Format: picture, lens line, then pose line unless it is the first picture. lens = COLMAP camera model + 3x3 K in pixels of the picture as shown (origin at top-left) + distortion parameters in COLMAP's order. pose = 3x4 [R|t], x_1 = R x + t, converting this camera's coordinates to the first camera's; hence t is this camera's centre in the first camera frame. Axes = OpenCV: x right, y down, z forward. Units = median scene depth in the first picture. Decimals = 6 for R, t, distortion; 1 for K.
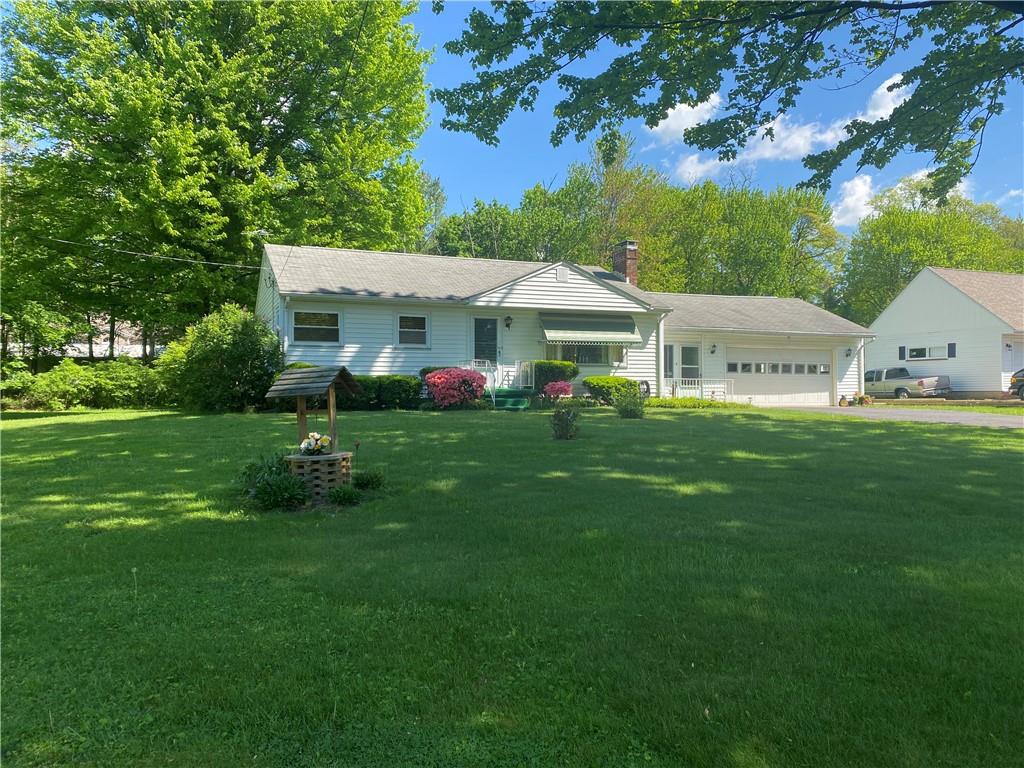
lens RADIAL K [[788.8, 0, 504.4], [0, 788.8, 378.7], [0, 0, 1]] dist [0.029523, -0.015538]
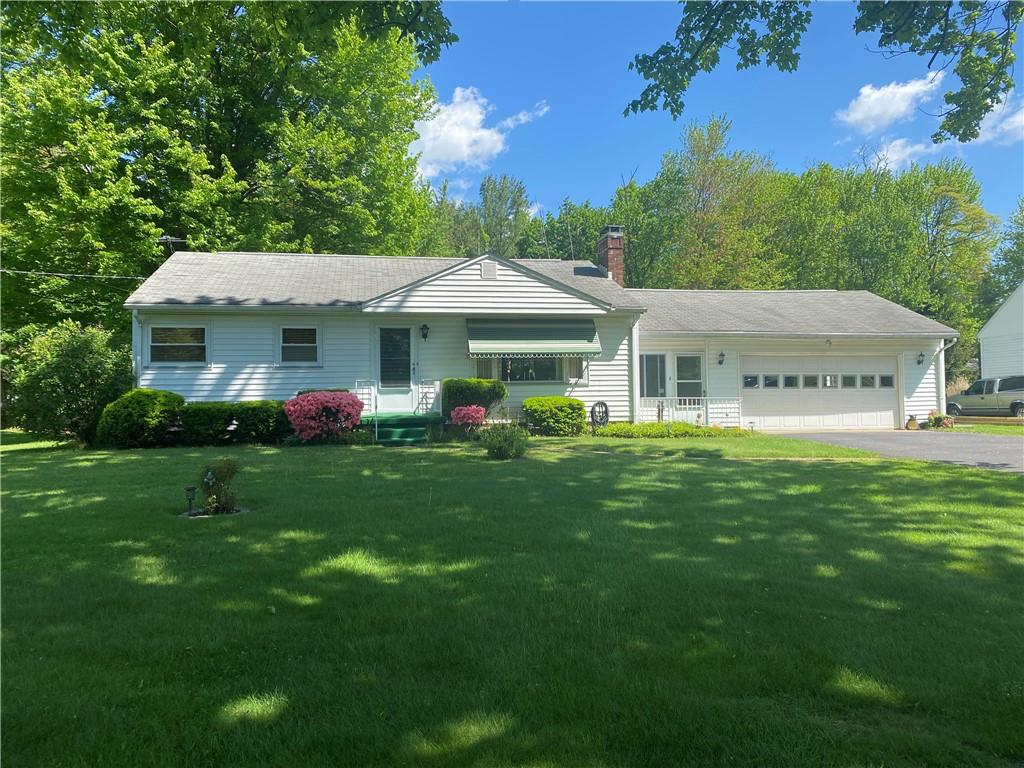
lens RADIAL K [[788.8, 0, 510.4], [0, 788.8, 381.5], [0, 0, 1]] dist [0.029523, -0.015538]
pose [[0.981291, -0.017432, -0.191738, 0.227303], [0.015227, 0.999800, -0.012967, -0.008411], [0.191926, 0.009805, 0.981360, 0.207104]]
